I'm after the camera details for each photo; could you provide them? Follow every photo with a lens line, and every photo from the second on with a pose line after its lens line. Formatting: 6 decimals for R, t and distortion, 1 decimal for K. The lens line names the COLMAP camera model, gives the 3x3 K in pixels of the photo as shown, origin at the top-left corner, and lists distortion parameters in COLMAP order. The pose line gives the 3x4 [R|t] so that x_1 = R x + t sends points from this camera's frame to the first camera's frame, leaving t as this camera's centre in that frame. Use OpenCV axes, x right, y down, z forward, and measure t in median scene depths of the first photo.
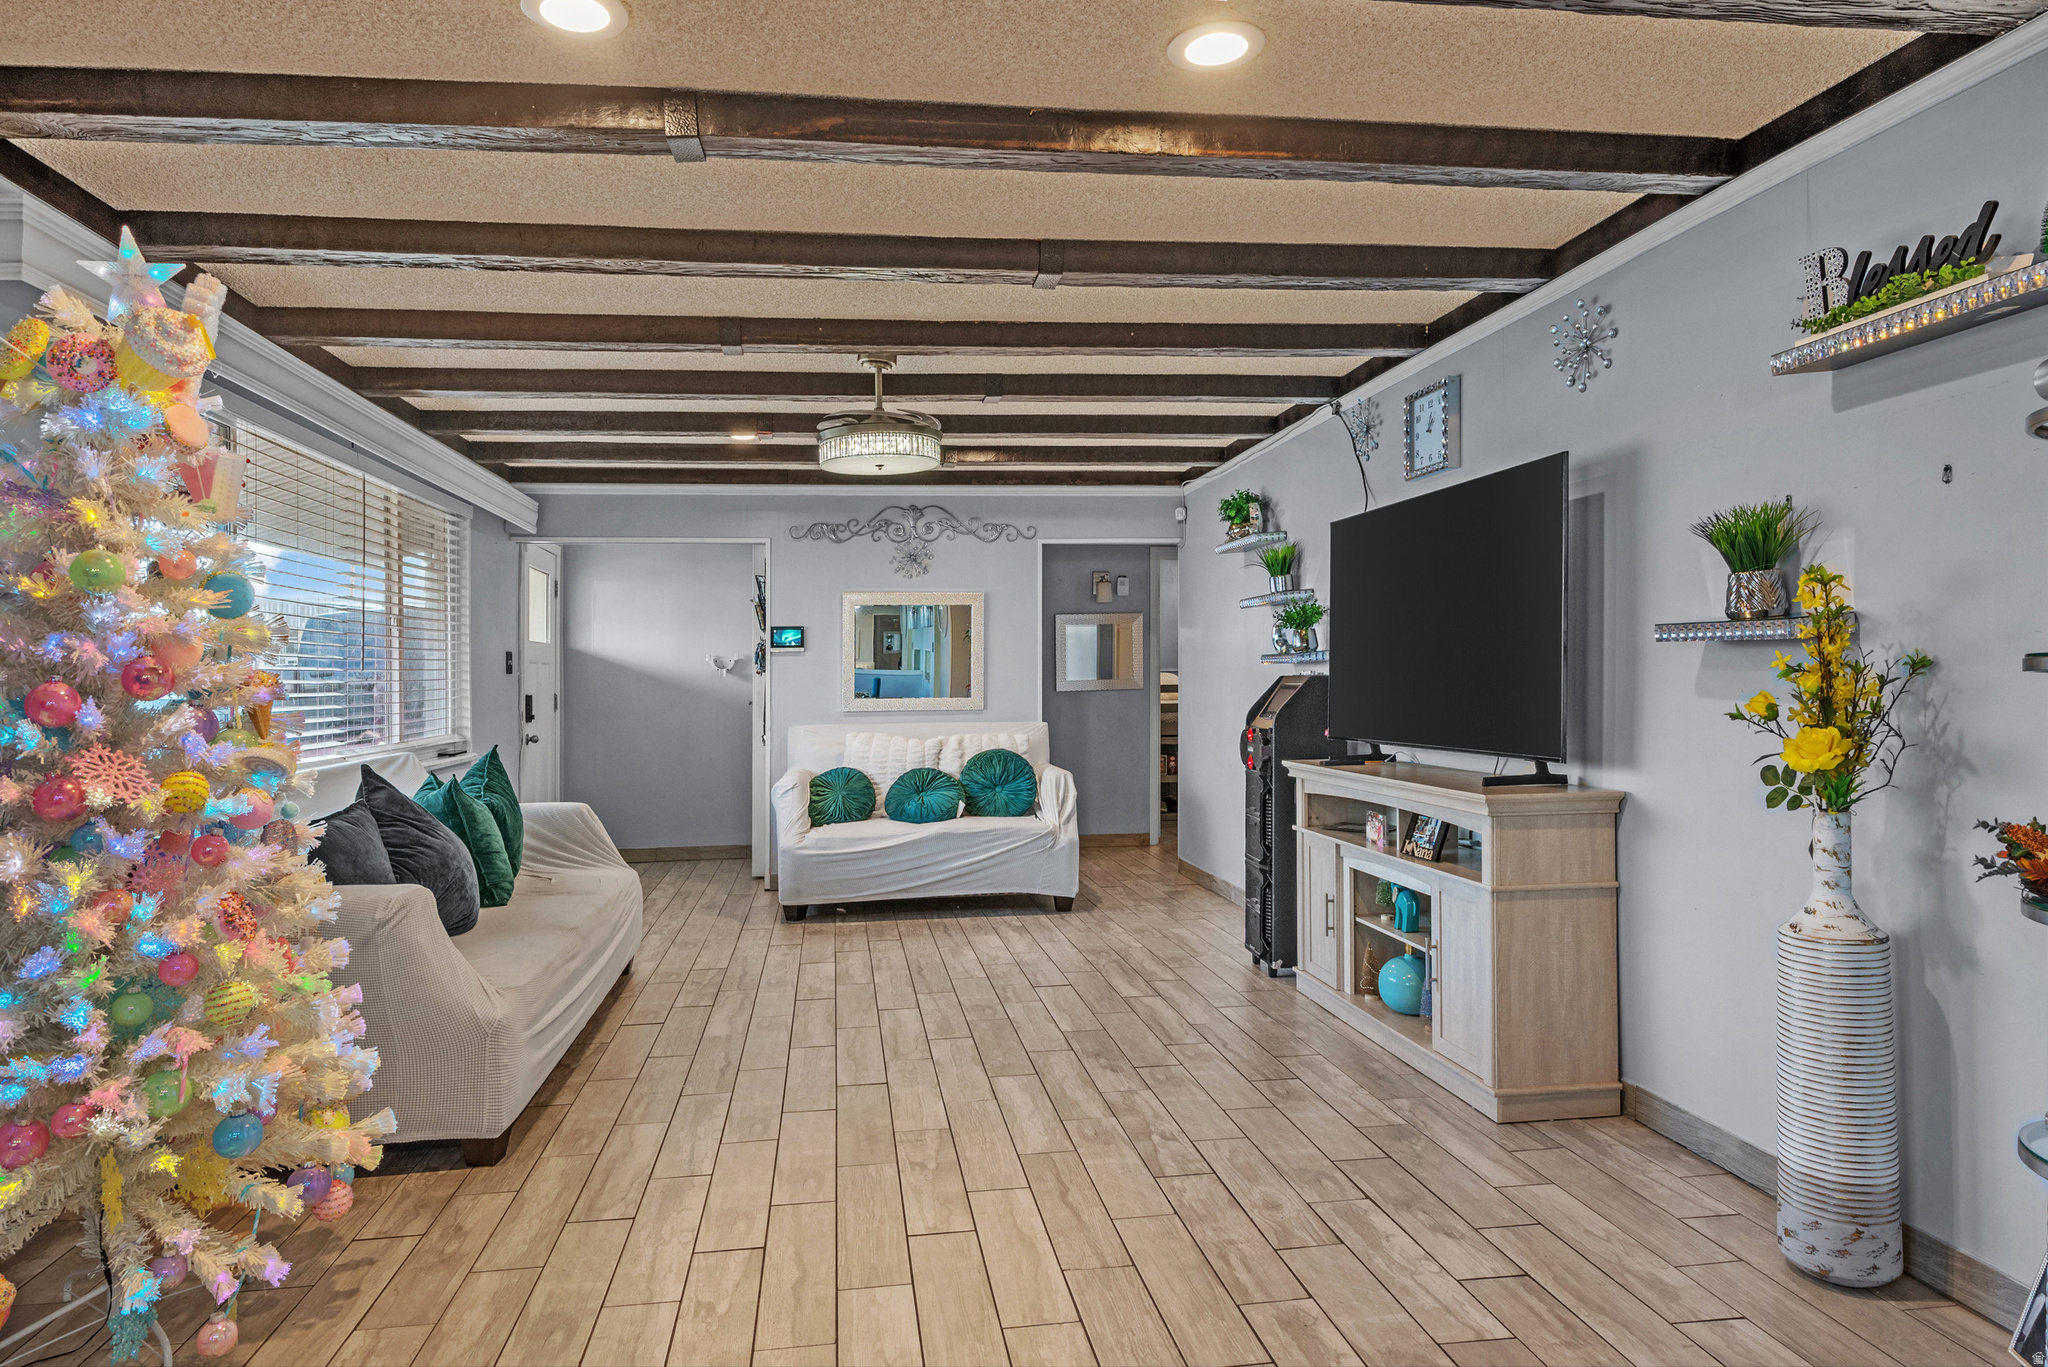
lens RADIAL K [[1247.3, 0, 988.3], [0, 1247.3, 682.1], [0, 0, 1]] dist [0.000522, 0.000111]
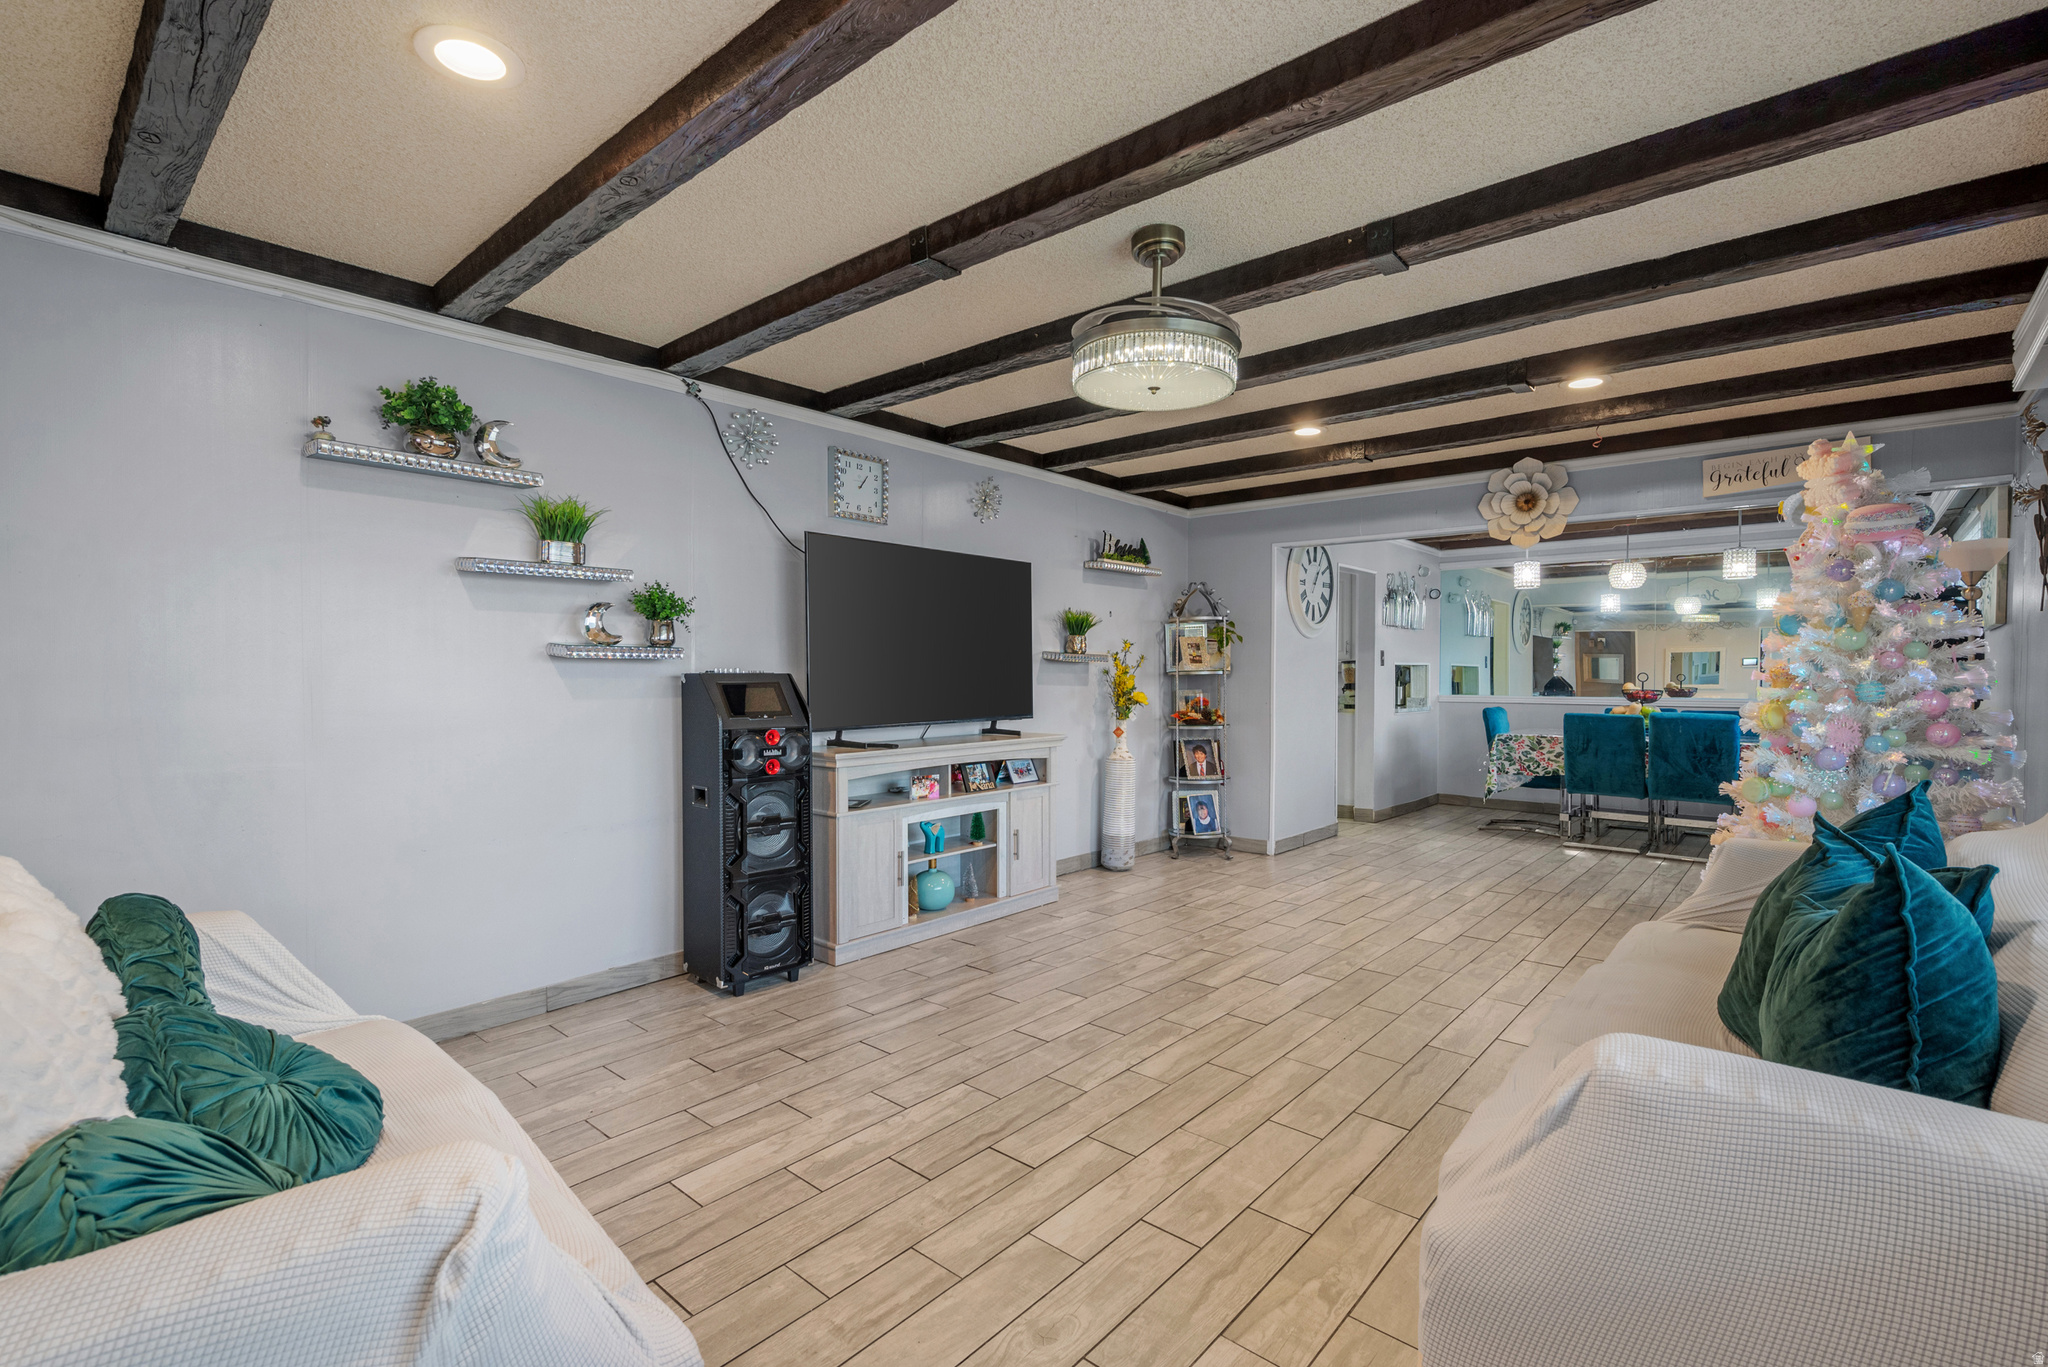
lens RADIAL K [[930.6, 0, 1016.2], [0, 930.6, 698.5], [0, 0, 1]] dist [-0.001691, -0.000101]
pose [[-0.664202, -0.007766, 0.747513, -0.650684], [0.010444, 0.999752, 0.019666, 0.005649], [-0.747480, 0.020869, -0.663956, 2.047478]]
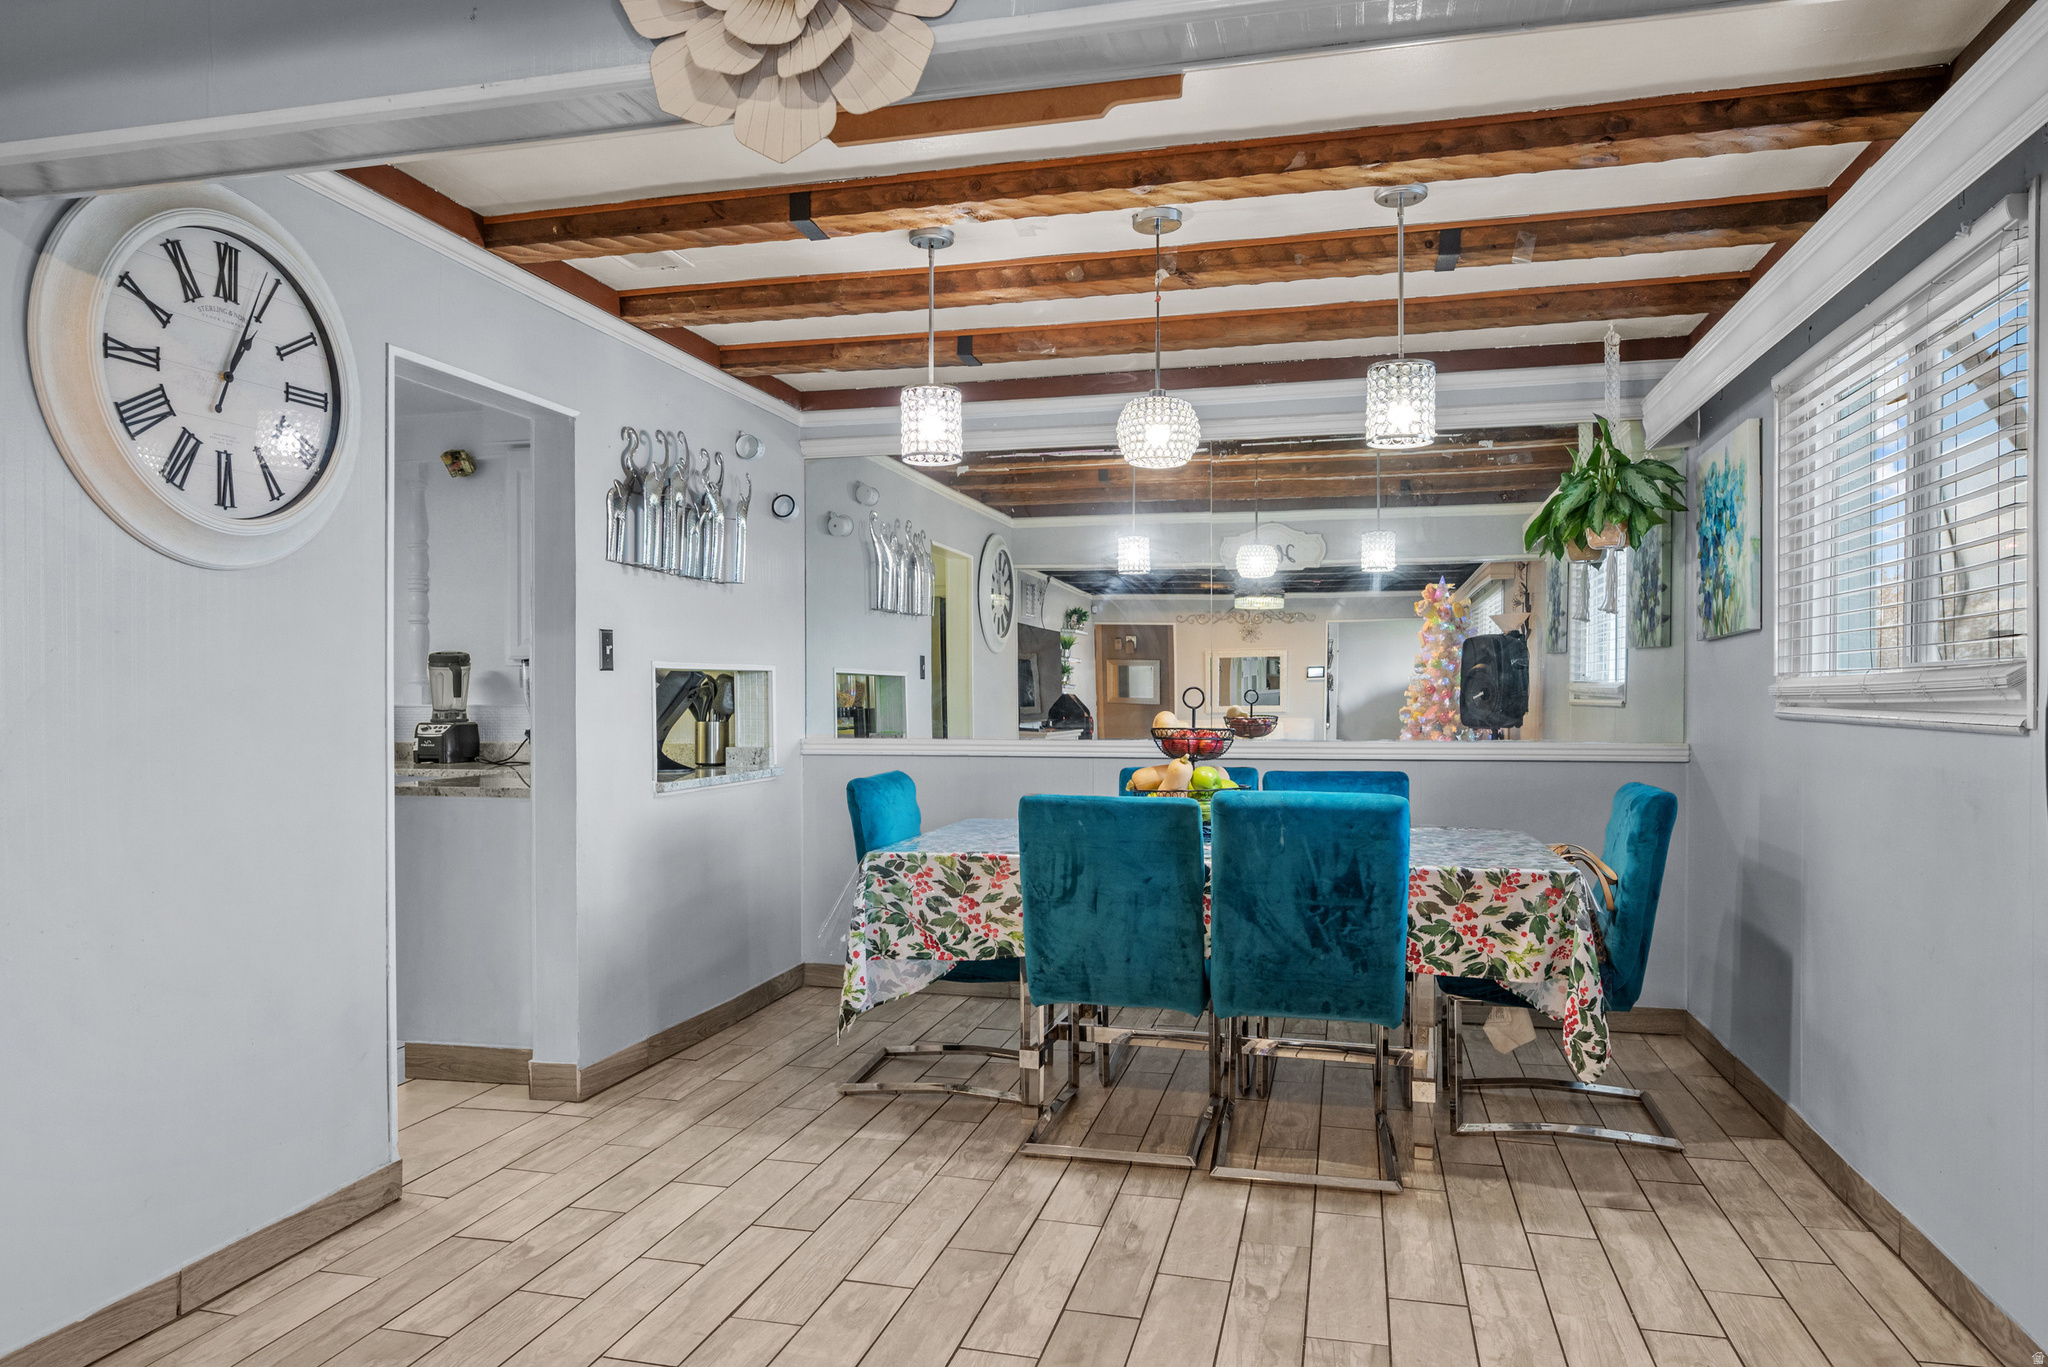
lens RADIAL K [[1283.8, 0, 1028.9], [0, 1283.8, 715.8], [0, 0, 1]] dist [-0.001336, -0.000767]
pose [[-0.931917, 0.009417, 0.362549, -0.316261], [0.016809, 0.999710, 0.017241, 0.007959], [-0.362281, 0.022161, -0.931805, 0.783382]]
